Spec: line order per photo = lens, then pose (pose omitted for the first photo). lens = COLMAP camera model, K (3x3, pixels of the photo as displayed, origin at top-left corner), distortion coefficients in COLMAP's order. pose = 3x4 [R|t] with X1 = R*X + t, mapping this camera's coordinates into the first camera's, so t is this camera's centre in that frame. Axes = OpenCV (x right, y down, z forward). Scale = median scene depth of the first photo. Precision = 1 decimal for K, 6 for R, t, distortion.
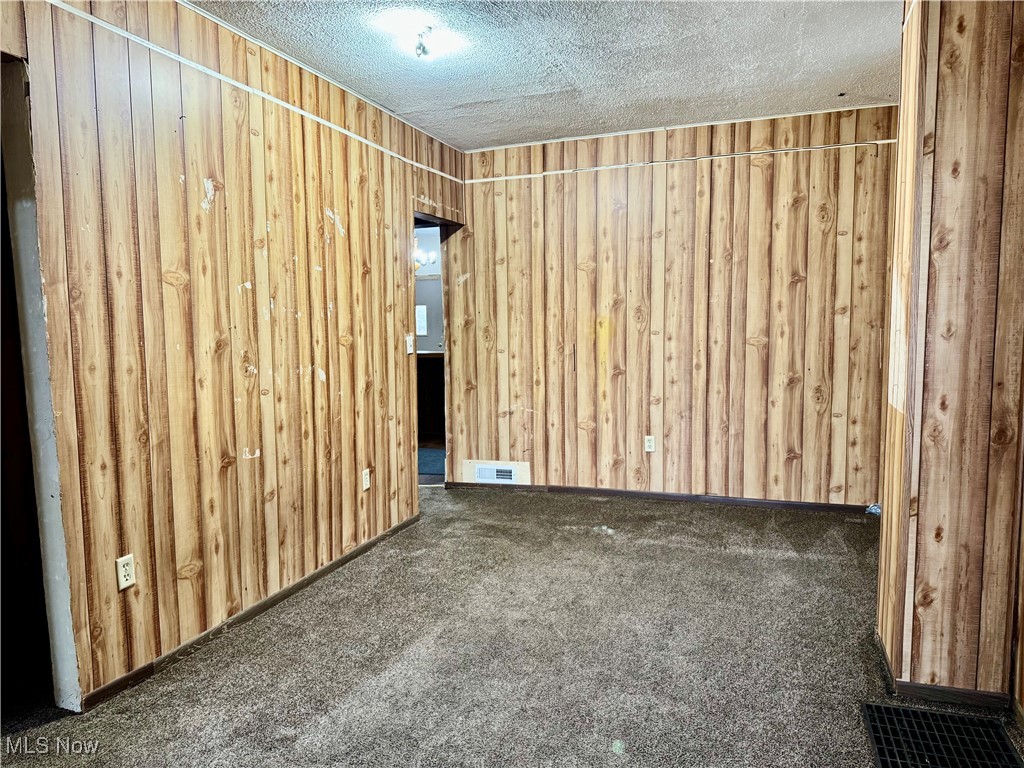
lens RADIAL K [[715.1, 0, 515.1], [0, 715.1, 383.7], [0, 0, 1]] dist [0.043527, -0.035043]
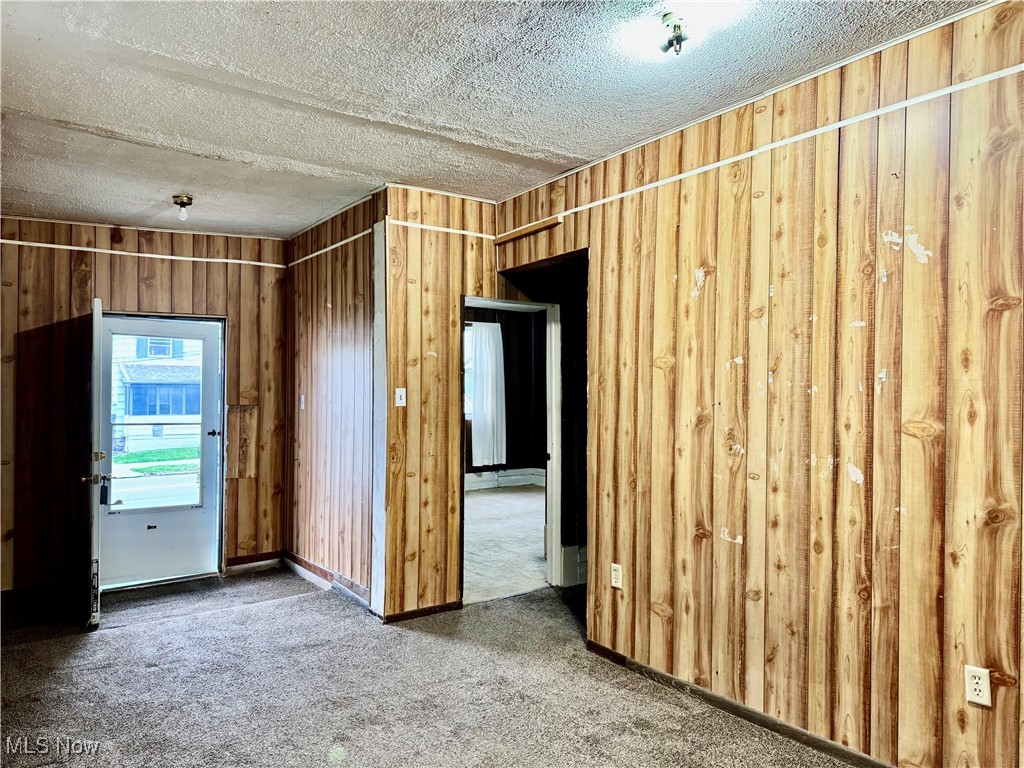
lens RADIAL K [[715.1, 0, 514.9], [0, 715.1, 392.3], [0, 0, 1]] dist [0.043527, -0.035043]
pose [[-0.568737, -0.000429, -0.822519, 0.585753], [-0.069270, 0.996472, 0.047378, -0.119577], [0.819597, 0.083921, -0.566761, 1.309085]]
